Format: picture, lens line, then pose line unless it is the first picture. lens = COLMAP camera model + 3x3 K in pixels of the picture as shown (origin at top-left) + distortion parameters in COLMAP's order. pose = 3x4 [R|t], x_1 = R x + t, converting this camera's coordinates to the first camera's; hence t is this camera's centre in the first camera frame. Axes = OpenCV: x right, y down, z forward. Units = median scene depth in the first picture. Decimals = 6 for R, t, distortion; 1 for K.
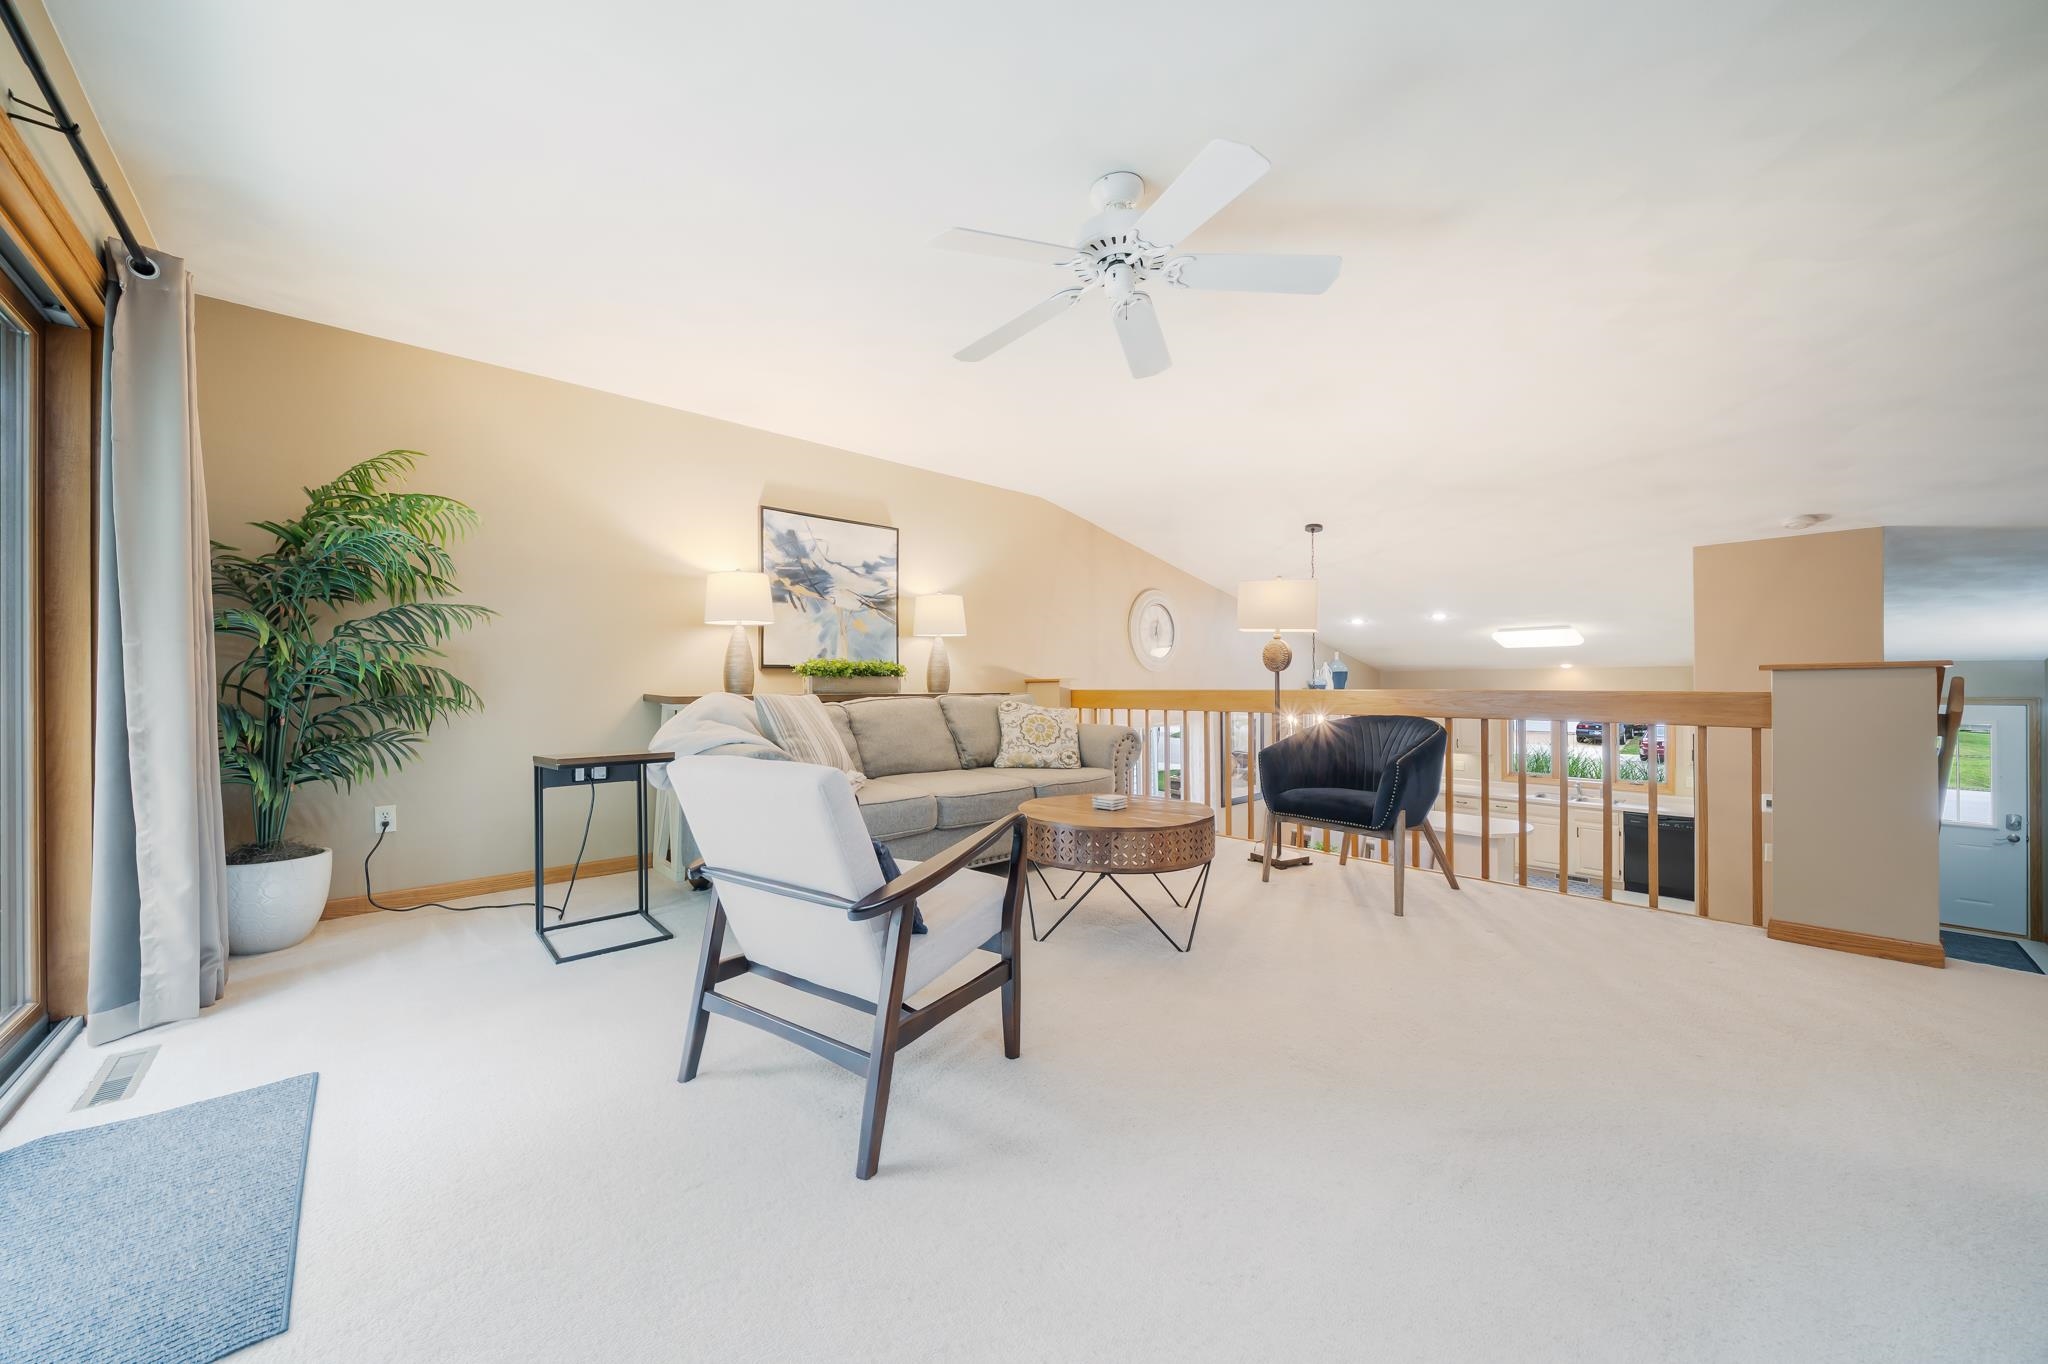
lens RADIAL K [[718.5, 0, 1015.1], [0, 718.5, 681.1], [0, 0, 1]] dist [-0.006078, 0.000228]
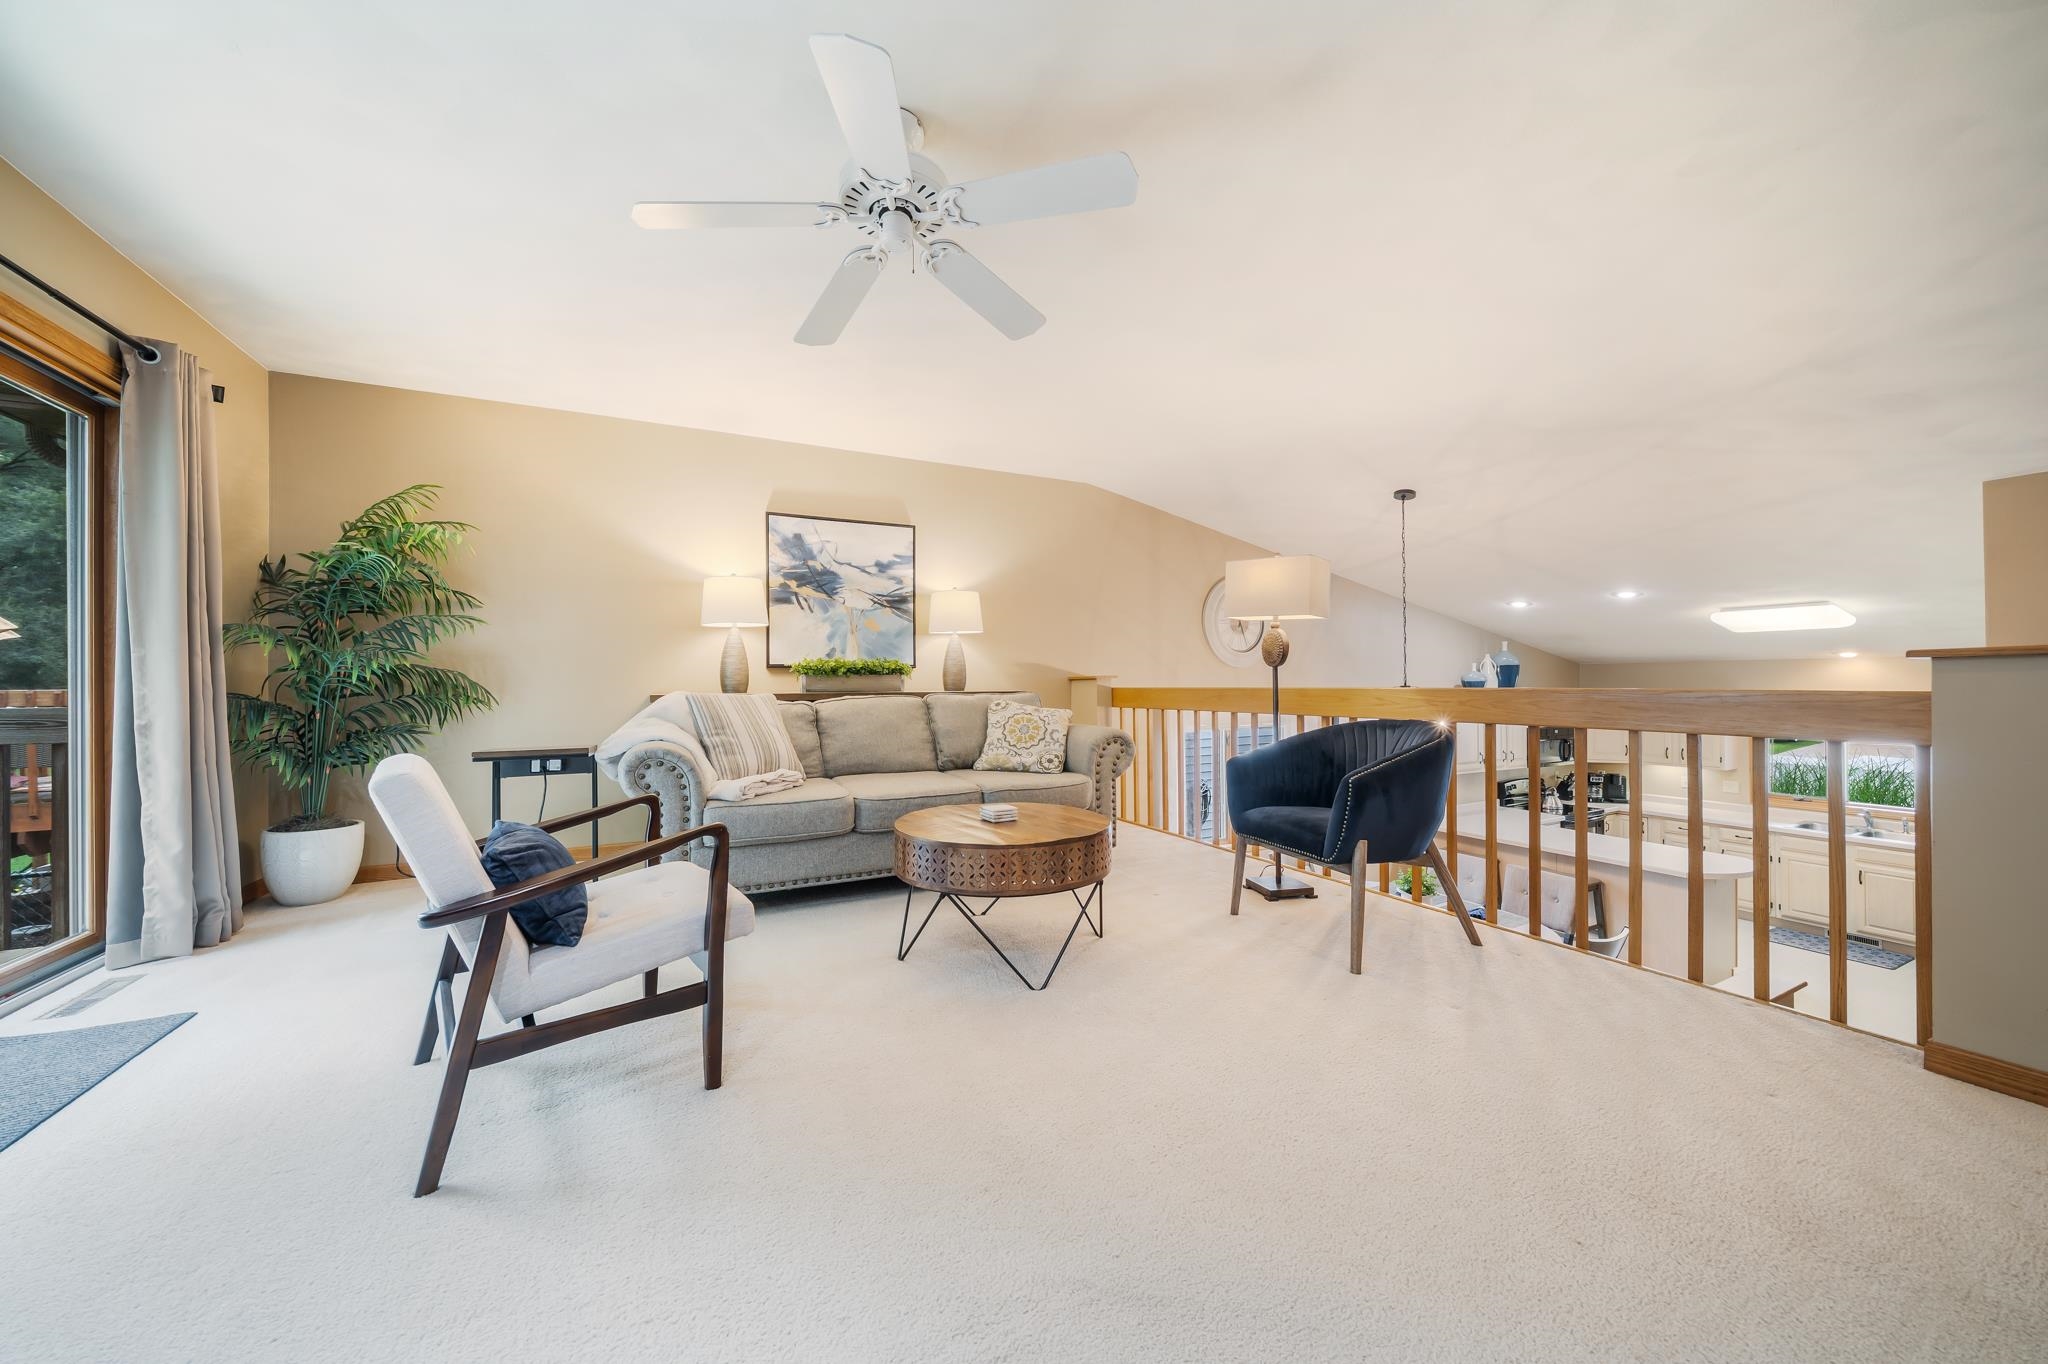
lens RADIAL K [[718.5, 0, 1017.7], [0, 718.5, 677.8], [0, 0, 1]] dist [-0.006078, 0.000228]
pose [[0.962875, -0.005396, -0.269893, 0.268644], [0.005146, 0.999985, -0.001631, -0.000076], [0.269898, 0.000181, 0.962889, 0.092308]]
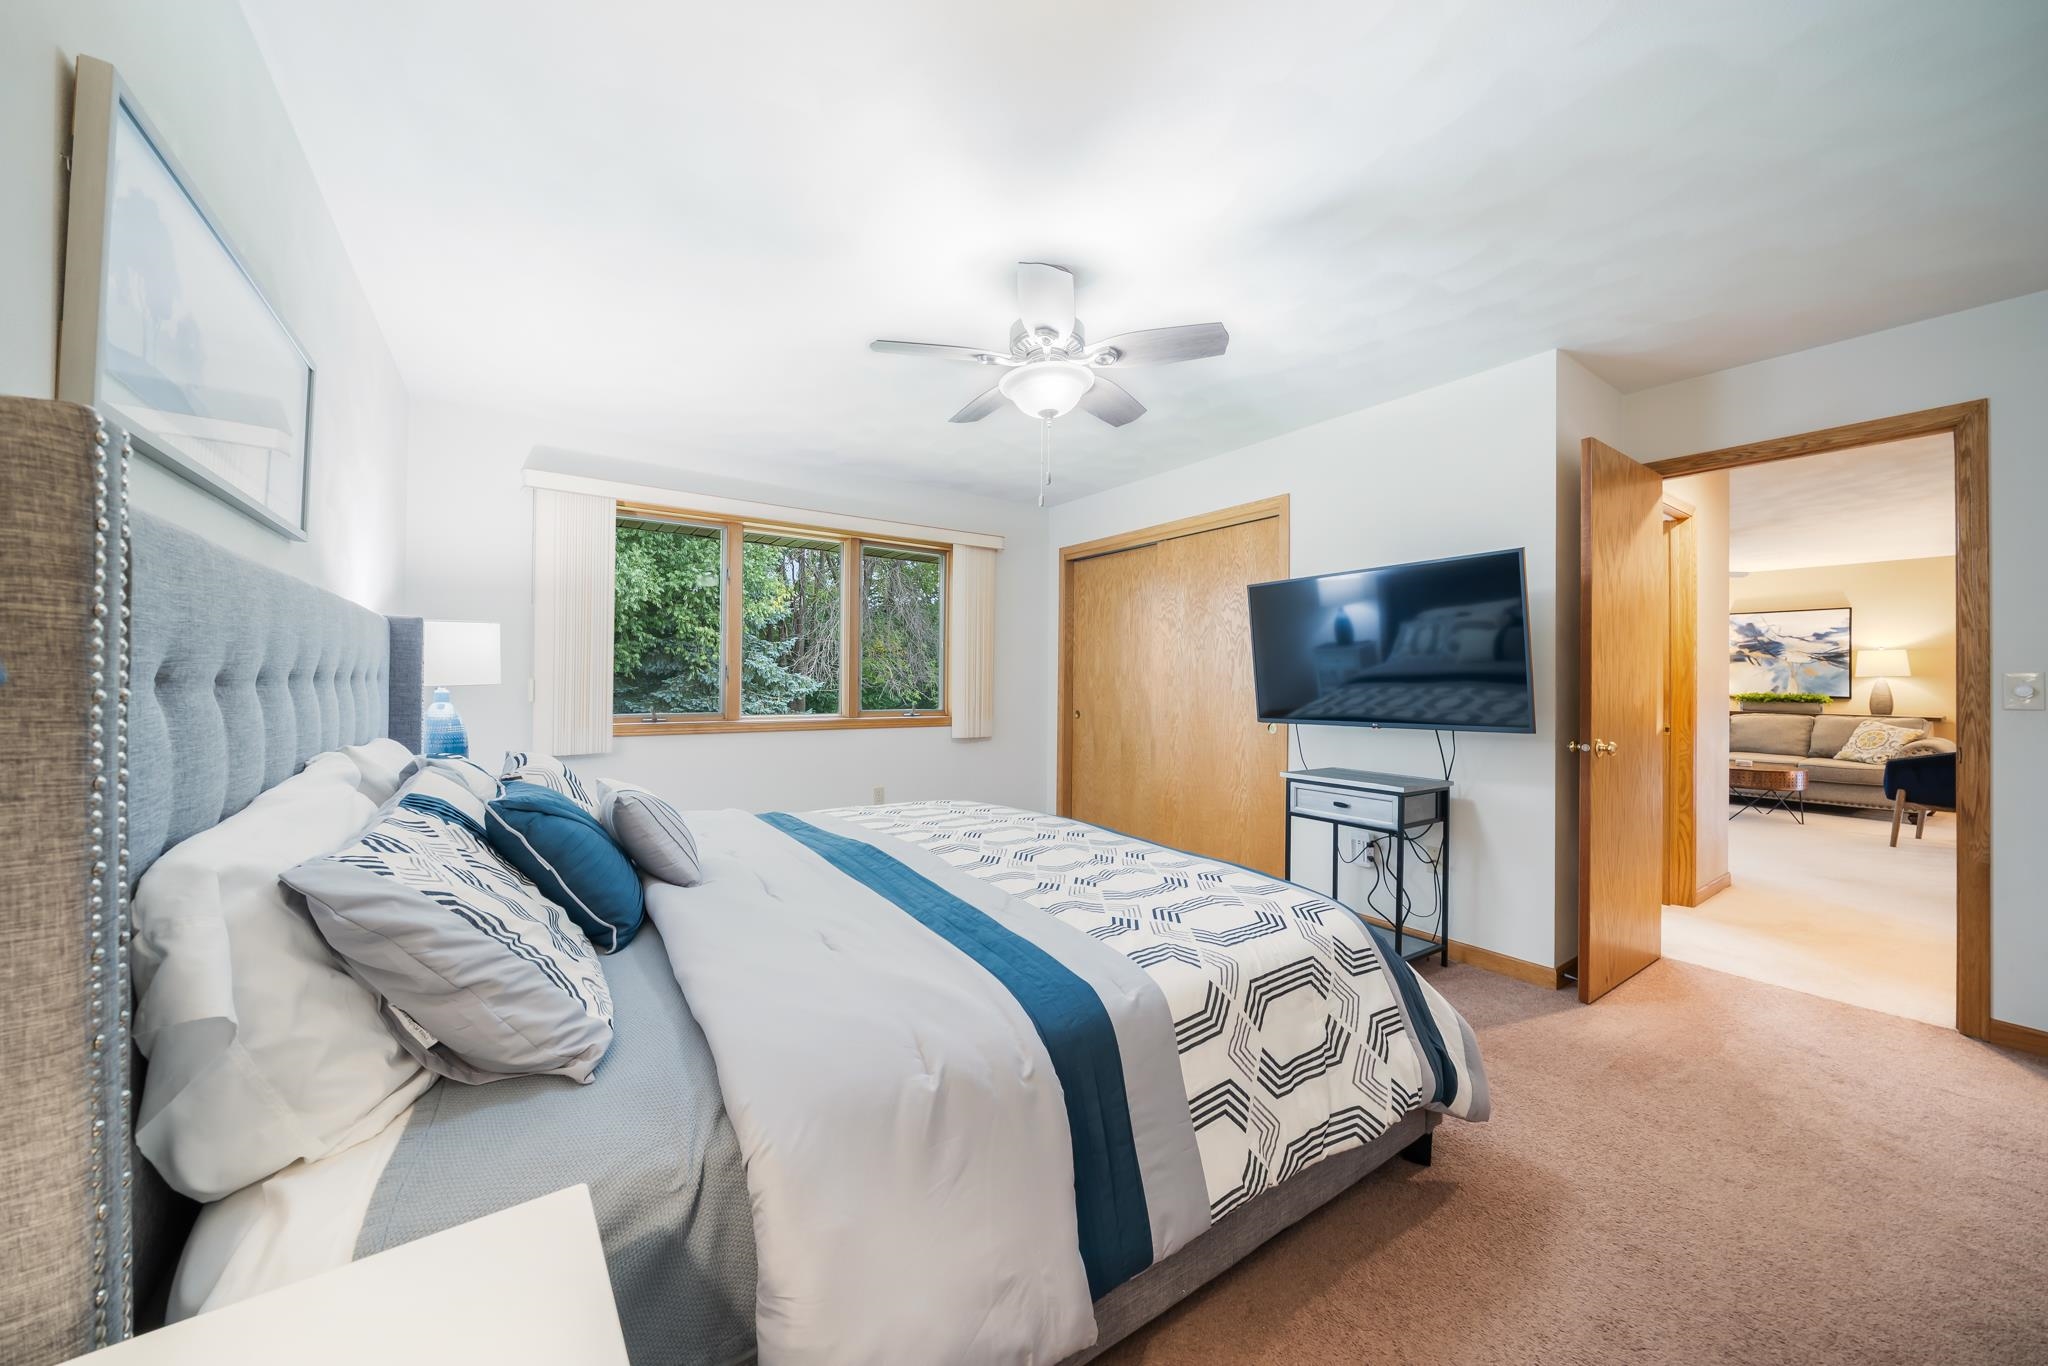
lens RADIAL K [[718.5, 0, 1014.3], [0, 718.5, 674.9], [0, 0, 1]] dist [-0.006078, 0.000228]
pose [[-0.133714, -0.004983, -0.991007, 1.782492], [-0.007034, 0.999967, -0.004079, -0.053554], [0.990995, 0.006425, -0.133745, -0.648210]]
